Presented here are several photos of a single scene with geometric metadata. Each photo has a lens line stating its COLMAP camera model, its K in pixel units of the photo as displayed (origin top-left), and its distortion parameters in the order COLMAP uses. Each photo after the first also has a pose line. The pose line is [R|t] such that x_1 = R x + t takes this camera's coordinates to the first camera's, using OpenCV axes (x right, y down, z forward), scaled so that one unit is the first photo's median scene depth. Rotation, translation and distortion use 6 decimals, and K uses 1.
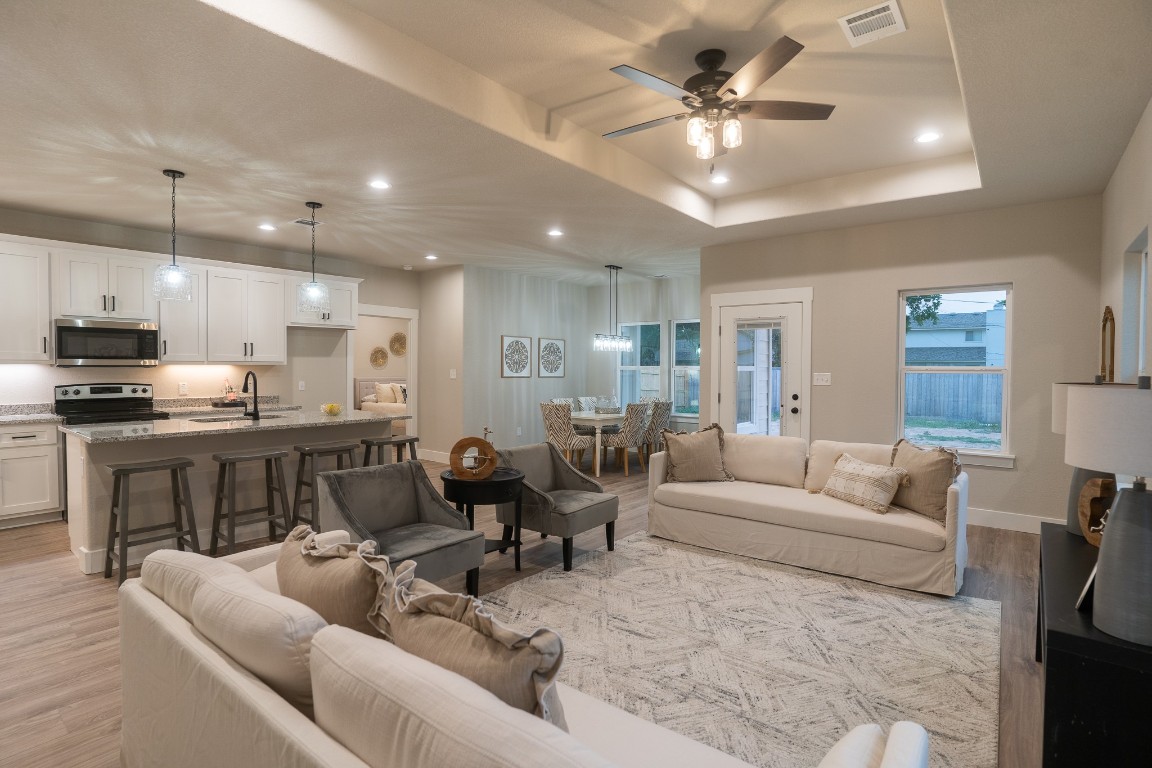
lens RADIAL K [[566.8, 0, 574.4], [0, 566.8, 382.0], [0, 0, 1]] dist [-0.075728, 0.032741]
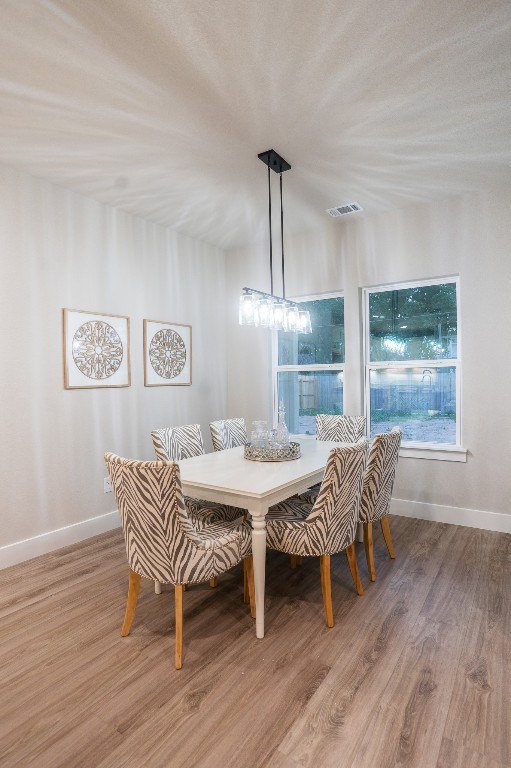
lens RADIAL K [[404.1, 0, 255.5], [0, 404.1, 384.0], [0, 0, 1]] dist [-0.082493, 0.039929]
pose [[0.995729, -0.023243, 0.089356, 0.014778], [0.024007, 0.999684, -0.007485, -0.004768], [-0.089153, 0.009598, 0.995972, 0.589251]]
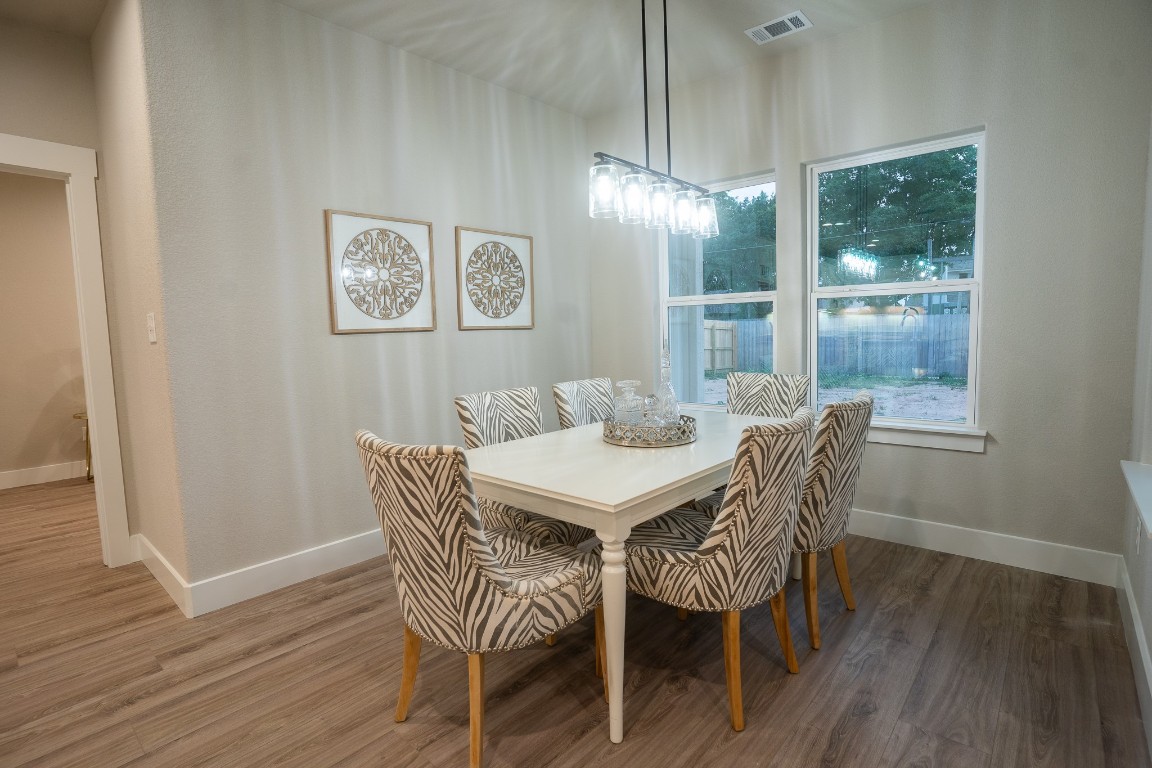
lens RADIAL K [[566.8, 0, 574.4], [0, 566.8, 382.0], [0, 0, 1]] dist [-0.075728, 0.032741]
pose [[0.998562, -0.030650, -0.043988, 0.031792], [0.033695, 0.996961, 0.070243, 0.002712], [0.041701, -0.071624, 0.996560, 0.634602]]
